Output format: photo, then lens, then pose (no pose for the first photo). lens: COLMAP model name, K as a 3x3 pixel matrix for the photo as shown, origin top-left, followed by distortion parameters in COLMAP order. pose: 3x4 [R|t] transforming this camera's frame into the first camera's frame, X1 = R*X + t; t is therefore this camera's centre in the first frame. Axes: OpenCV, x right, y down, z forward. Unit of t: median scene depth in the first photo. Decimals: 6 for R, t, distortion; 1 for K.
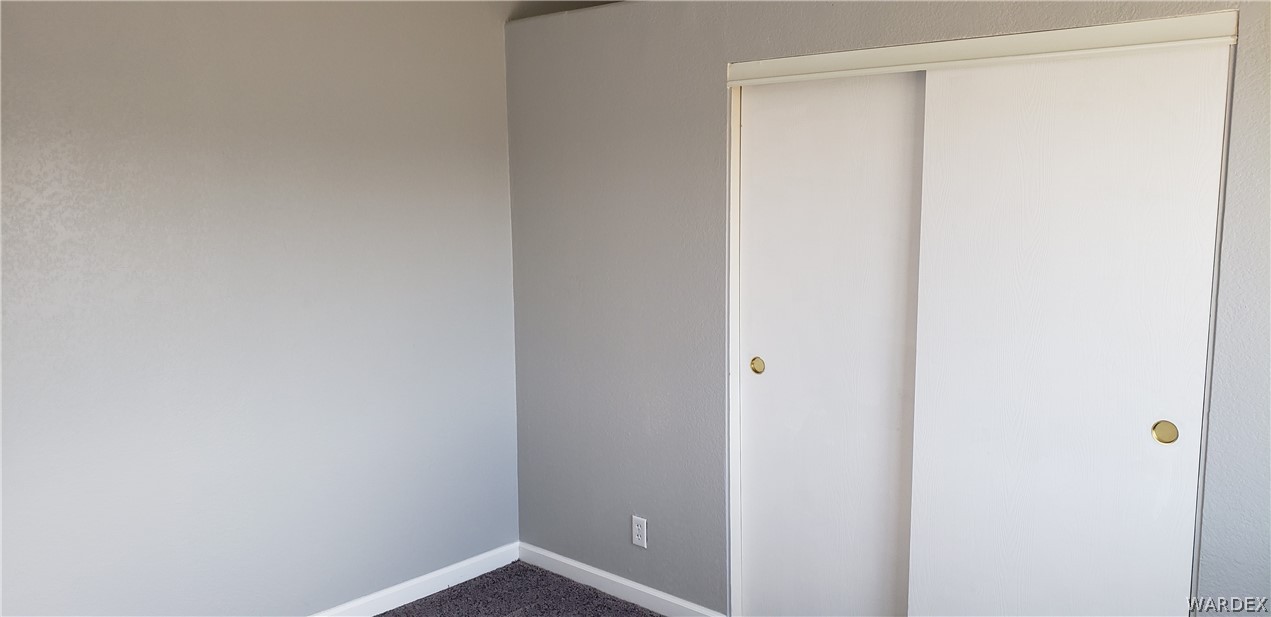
lens RADIAL K [[964.3, 0, 635.5], [0, 964.3, 308.5], [0, 0, 1]] dist [0.003844, 0.000864]
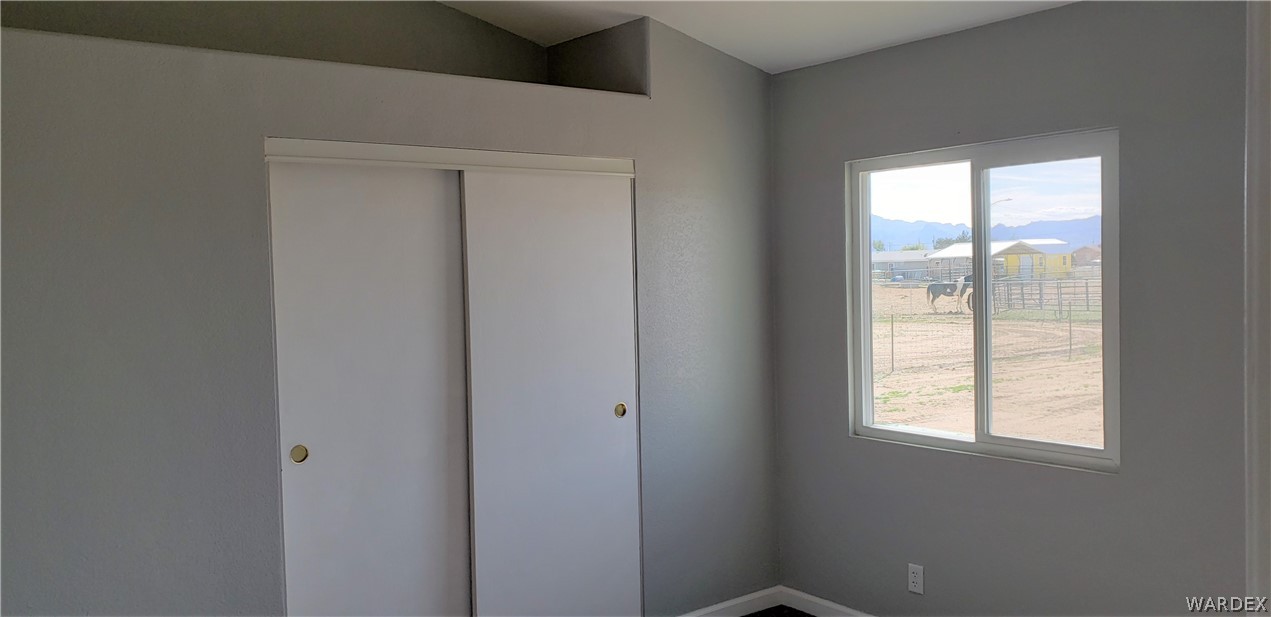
lens RADIAL K [[964.3, 0, 635.5], [0, 964.3, 308.5], [0, 0, 1]] dist [0.003844, 0.000864]
pose [[0.167378, -0.046019, 0.984818, -0.864319], [0.153280, 0.987978, 0.020116, -0.058355], [-0.973904, 0.147586, 0.172420, 0.569800]]
